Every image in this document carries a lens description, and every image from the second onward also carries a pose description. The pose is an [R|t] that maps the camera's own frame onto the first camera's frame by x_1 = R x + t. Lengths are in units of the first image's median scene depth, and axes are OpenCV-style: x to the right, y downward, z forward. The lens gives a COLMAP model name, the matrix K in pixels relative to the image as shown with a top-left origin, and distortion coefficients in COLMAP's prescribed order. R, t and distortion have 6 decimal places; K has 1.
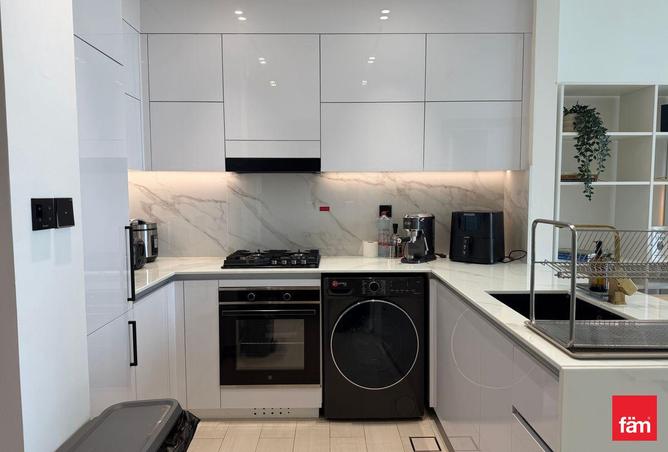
lens RADIAL K [[458.6, 0, 334.0], [0, 458.6, 225.4], [0, 0, 1]] dist [0.003714, -0.000468]
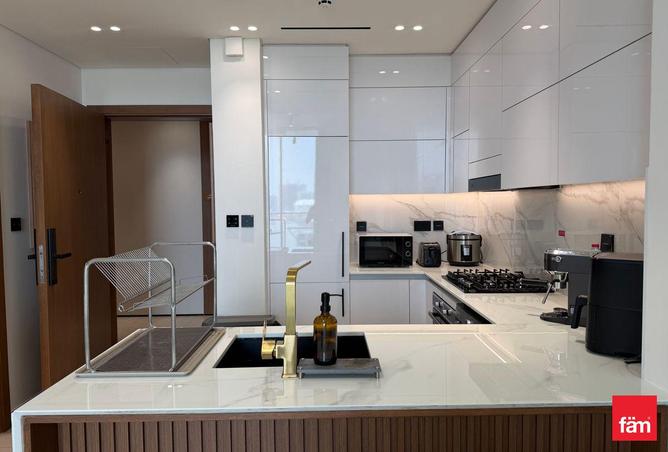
lens RADIAL K [[458.6, 0, 333.9], [0, 458.6, 225.5], [0, 0, 1]] dist [0.003714, -0.000468]
pose [[-0.004913, 0.052818, -0.998592, 0.769943], [-0.059501, 0.996819, 0.053017, -0.068119], [0.998216, 0.059677, -0.001754, 0.612383]]
